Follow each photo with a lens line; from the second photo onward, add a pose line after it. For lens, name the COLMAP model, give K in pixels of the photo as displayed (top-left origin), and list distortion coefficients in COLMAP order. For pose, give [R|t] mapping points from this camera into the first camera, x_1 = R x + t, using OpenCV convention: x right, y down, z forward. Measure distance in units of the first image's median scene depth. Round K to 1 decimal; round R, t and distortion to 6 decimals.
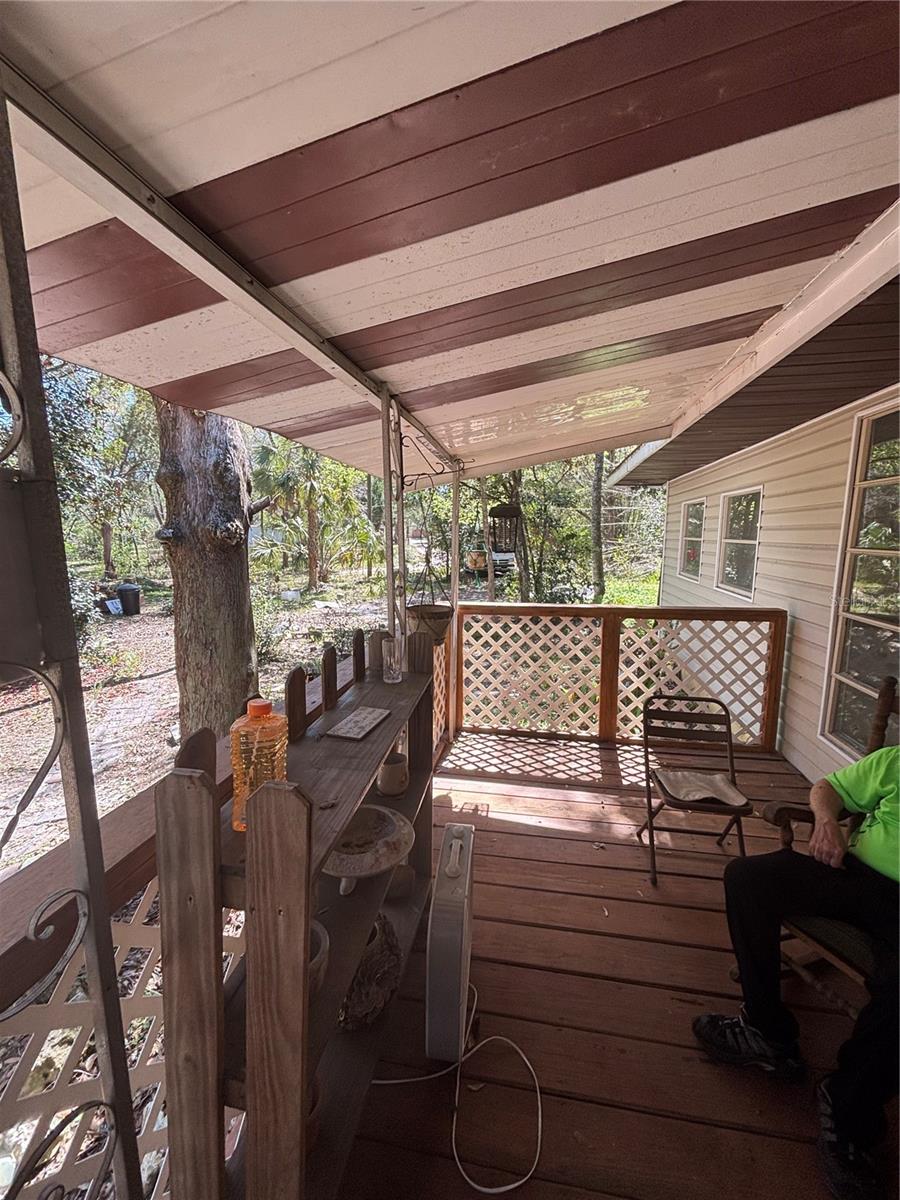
lens RADIAL K [[483.3, 0, 446.3], [0, 483.3, 594.4], [0, 0, 1]] dist [0.000678, -0.000644]
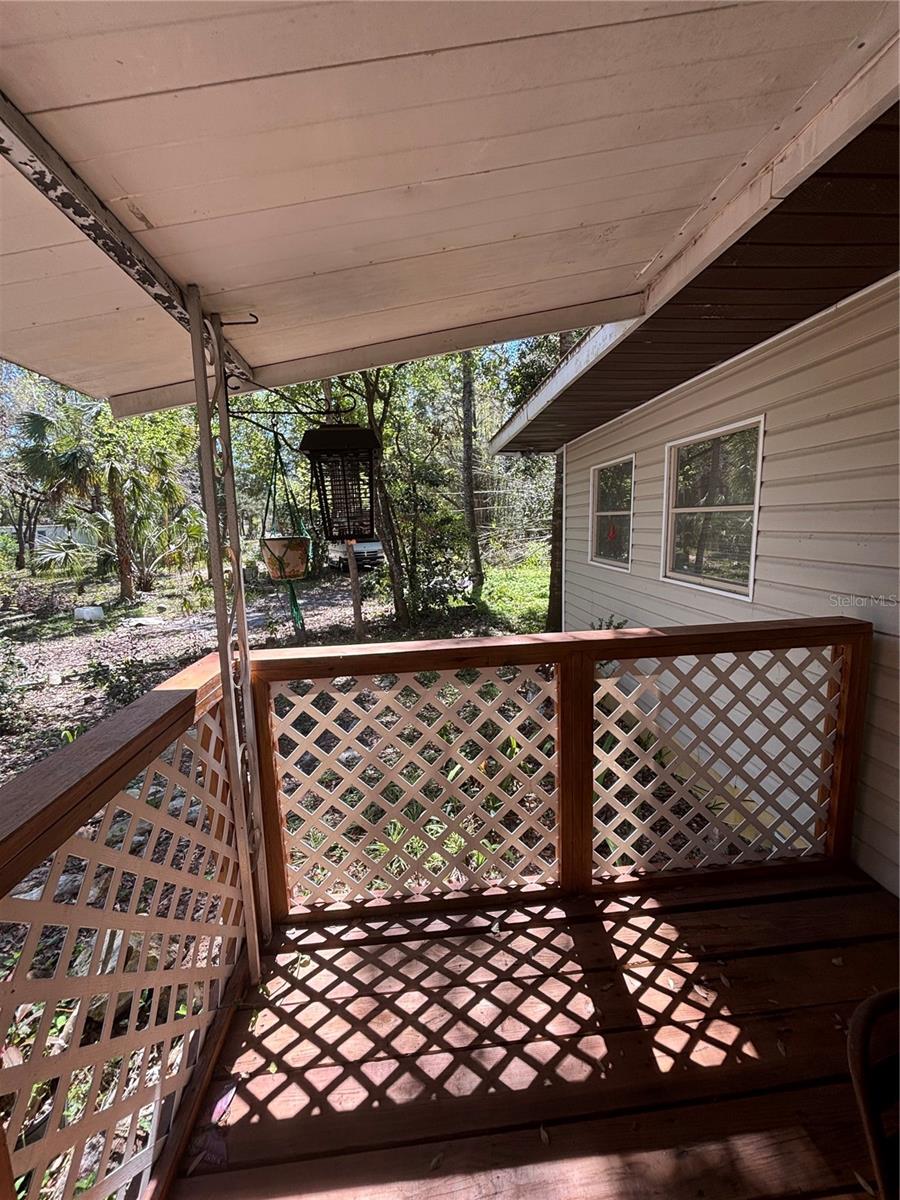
lens RADIAL K [[483.3, 0, 448.6], [0, 483.3, 597.3], [0, 0, 1]] dist [0.000678, -0.000644]
pose [[0.962445, -0.072604, 0.261589, 0.086268], [0.066139, 0.997250, 0.033445, -0.040676], [-0.263297, -0.014888, 0.964600, 0.529803]]
